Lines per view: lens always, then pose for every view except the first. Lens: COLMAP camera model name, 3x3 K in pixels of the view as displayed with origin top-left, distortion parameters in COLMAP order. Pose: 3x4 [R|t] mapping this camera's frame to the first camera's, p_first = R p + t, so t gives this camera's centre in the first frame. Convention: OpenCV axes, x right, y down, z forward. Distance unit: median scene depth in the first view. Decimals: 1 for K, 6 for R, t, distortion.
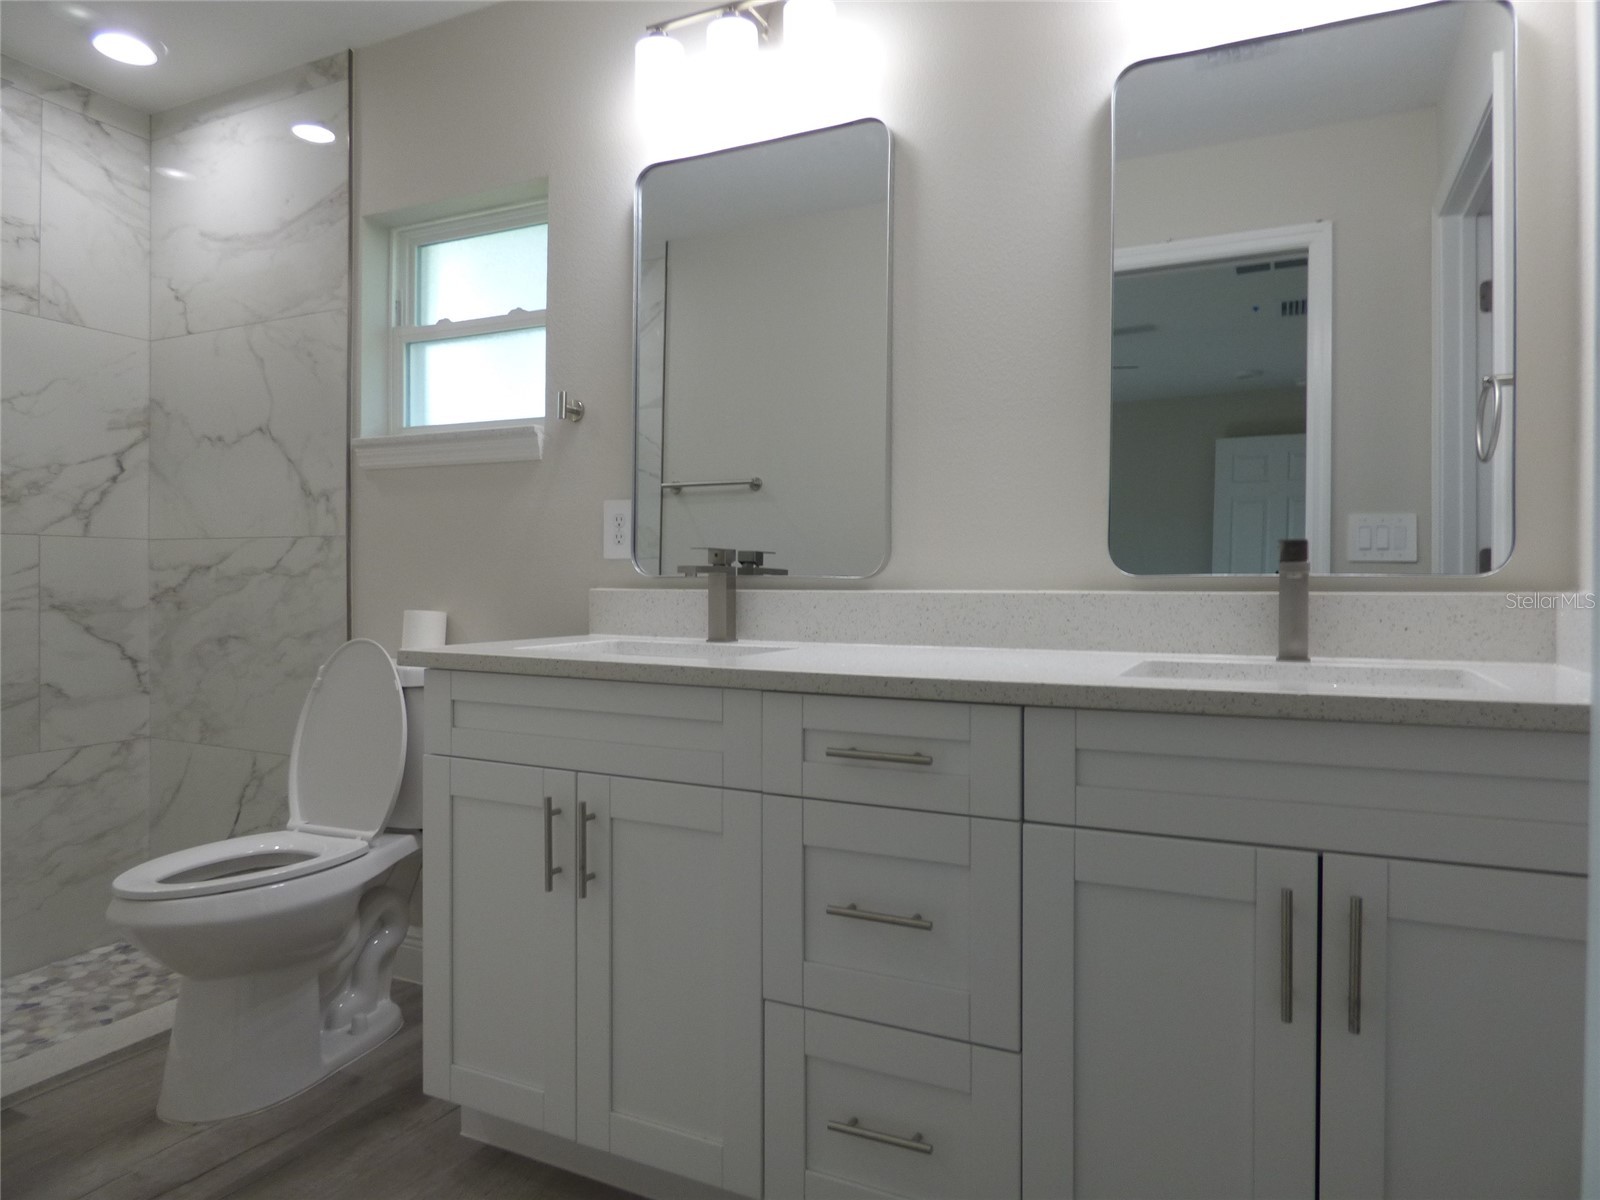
lens RADIAL K [[971.1, 0, 806.4], [0, 971.1, 587.7], [0, 0, 1]] dist [-0.022083, 0.003109]
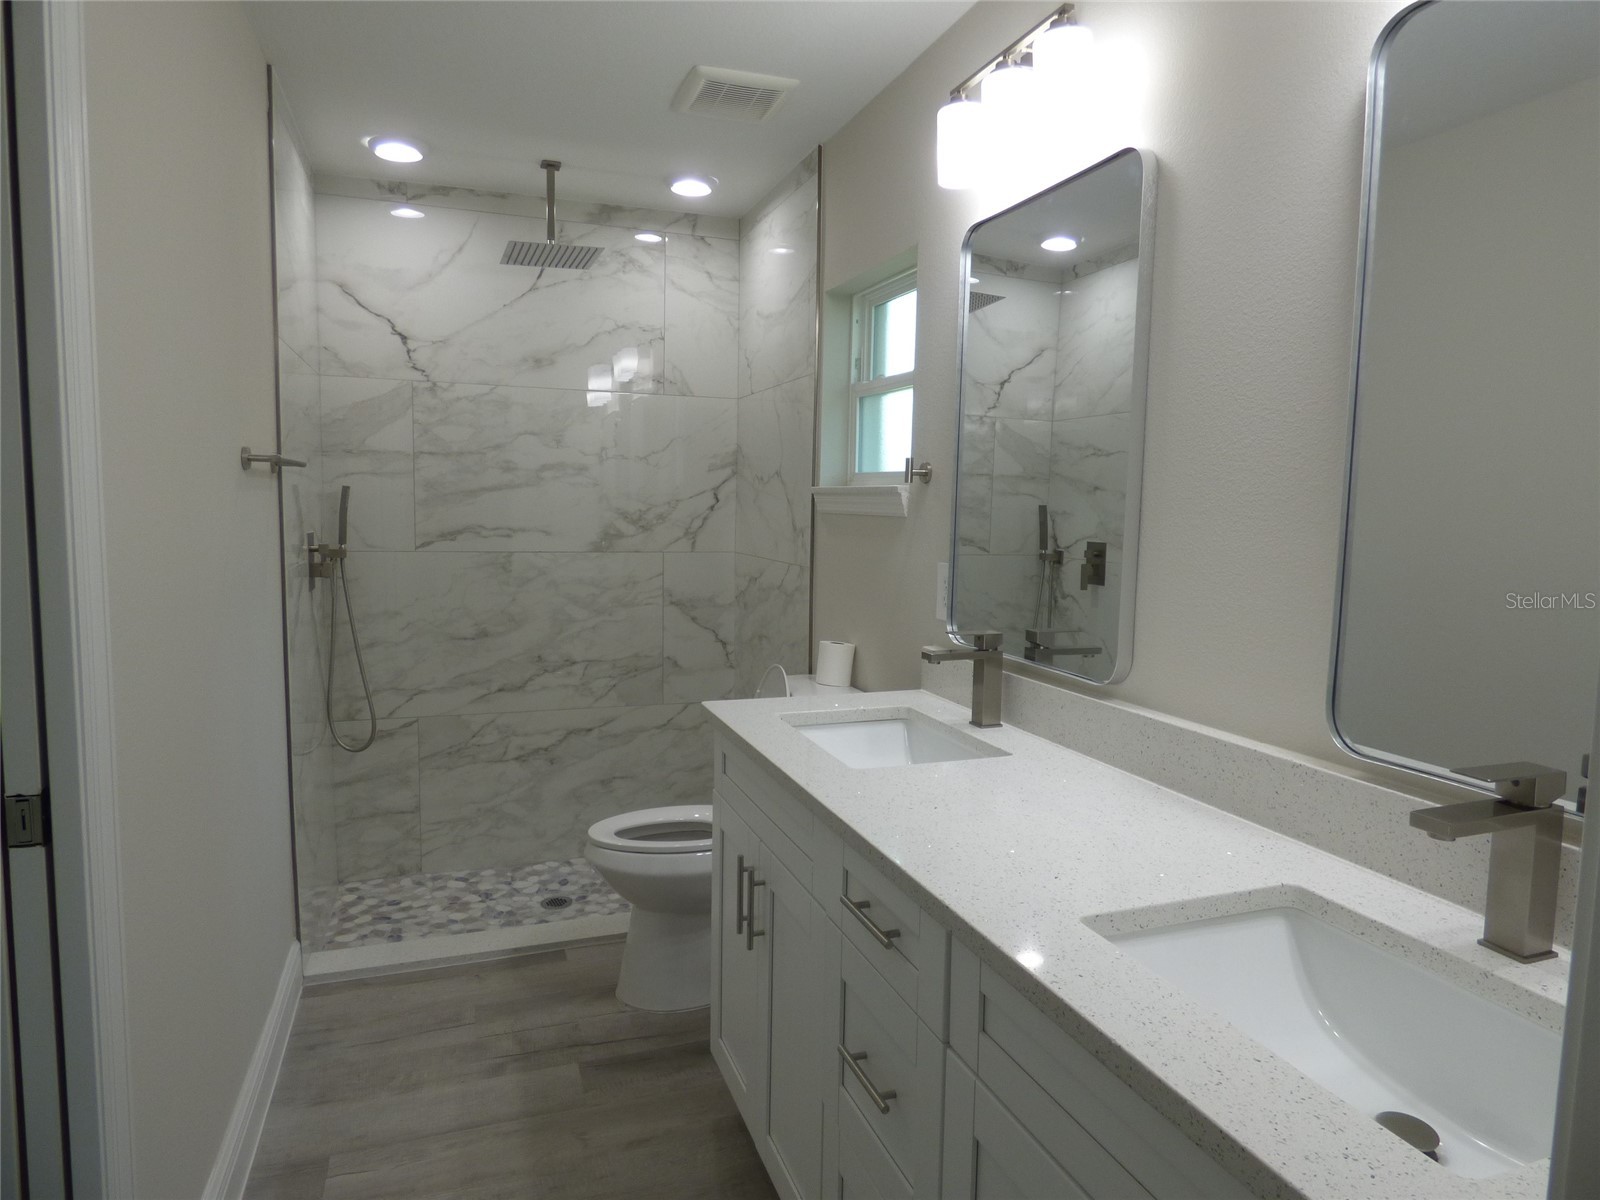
lens RADIAL K [[971.1, 0, 806.4], [0, 971.1, 587.7], [0, 0, 1]] dist [-0.022083, 0.003109]
pose [[0.707618, 0.067966, -0.703318, 0.350523], [-0.013469, 0.996480, 0.082745, -0.122213], [0.706466, -0.049079, 0.706043, 0.137951]]
